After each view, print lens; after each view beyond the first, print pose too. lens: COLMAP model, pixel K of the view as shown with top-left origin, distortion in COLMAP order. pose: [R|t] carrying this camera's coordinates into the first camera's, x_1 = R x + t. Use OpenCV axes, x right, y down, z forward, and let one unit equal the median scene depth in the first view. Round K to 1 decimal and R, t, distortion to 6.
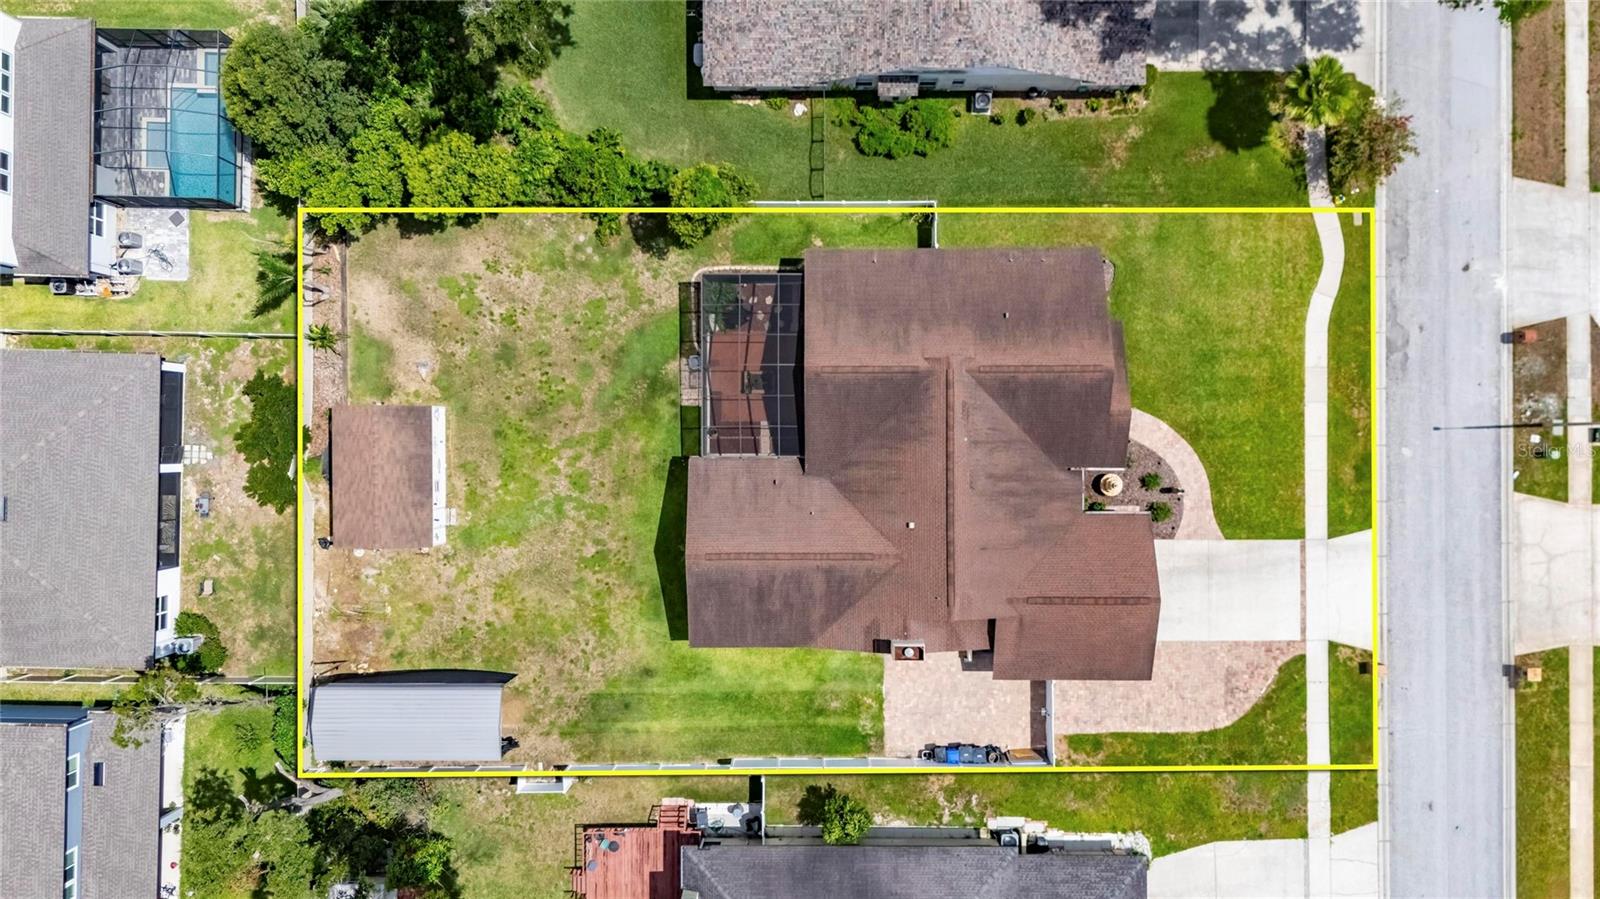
lens RADIAL K [[1181.1, 0, 800.0], [0, 1181.1, 449.5], [0, 0, 1]] dist [0.083147, -0.088014]
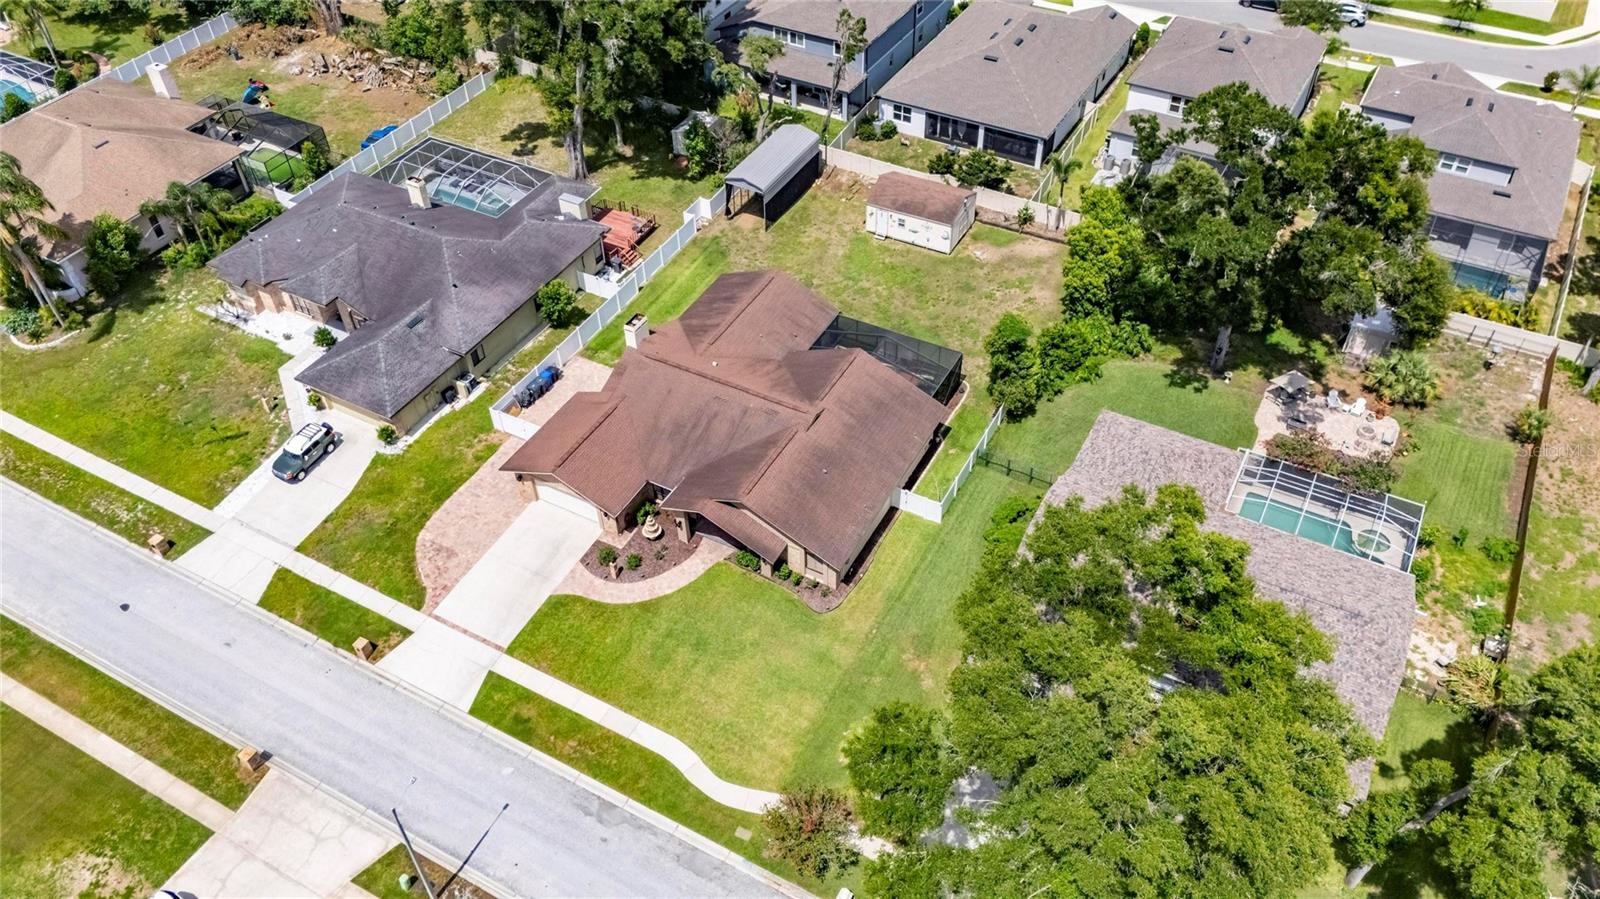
lens RADIAL K [[1187.2, 0, 800.0], [0, 1187.2, 449.5], [0, 0, 1]] dist [0.041119, -0.009227]
pose [[-0.478426, 0.617477, -0.624364, 0.837661], [-0.877964, -0.322601, 0.353707, -0.462602], [0.016985, 0.717392, 0.696463, 0.152478]]
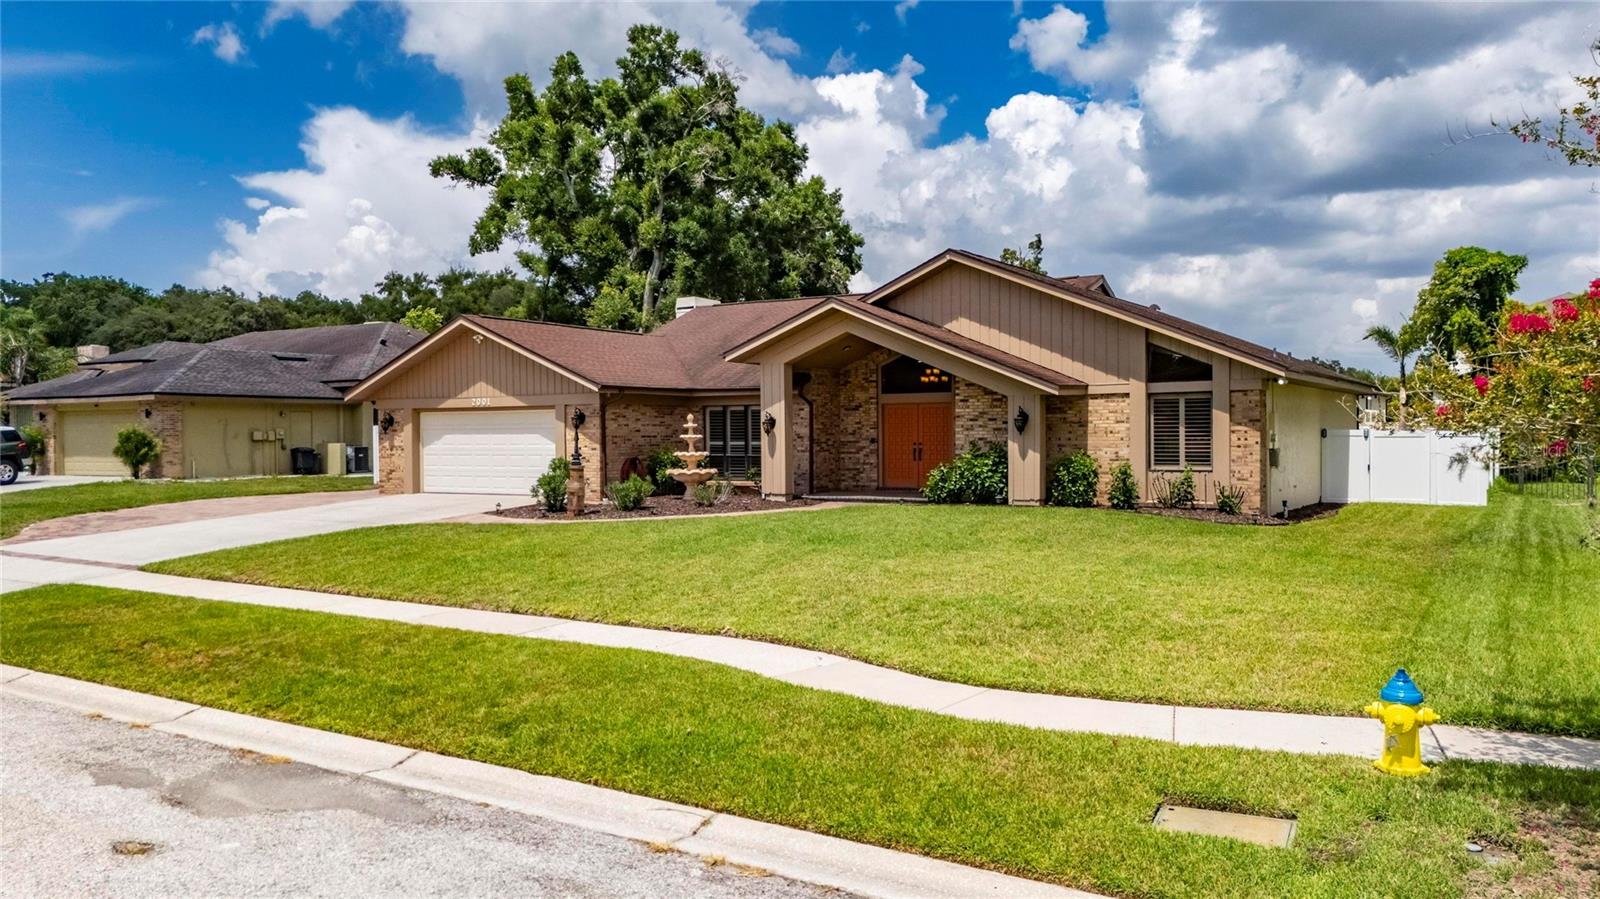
lens RADIAL K [[1181.0, 0, 800.0], [0, 1181.0, 449.5], [0, 0, 1]] dist [0.098807, -0.105631]
pose [[-0.526306, 0.011520, -0.850217, 0.588182], [-0.850288, -0.003010, 0.526309, -0.221398], [0.003504, 0.999929, 0.011379, 0.966244]]
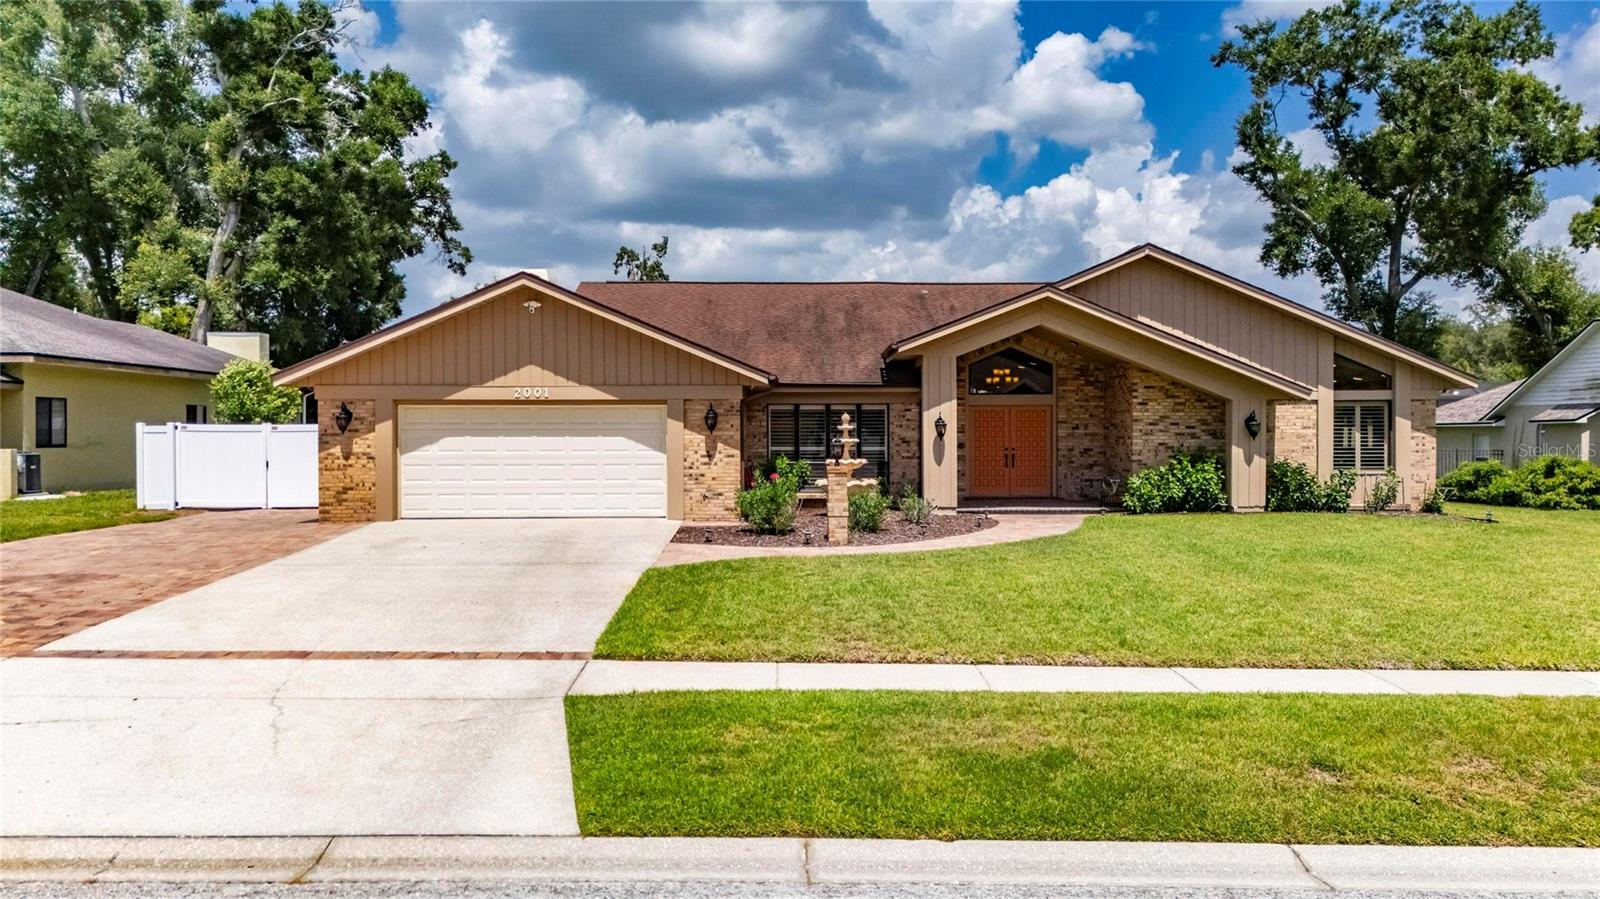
lens RADIAL K [[1181.1, 0, 800.0], [0, 1181.1, 449.5], [0, 0, 1]] dist [0.083147, -0.088014]
pose [[0.010600, 0.007372, -0.999917, 0.599725], [-0.999944, 0.000062, -0.010600, 0.045761], [-0.000016, 0.999973, 0.007373, 0.966362]]
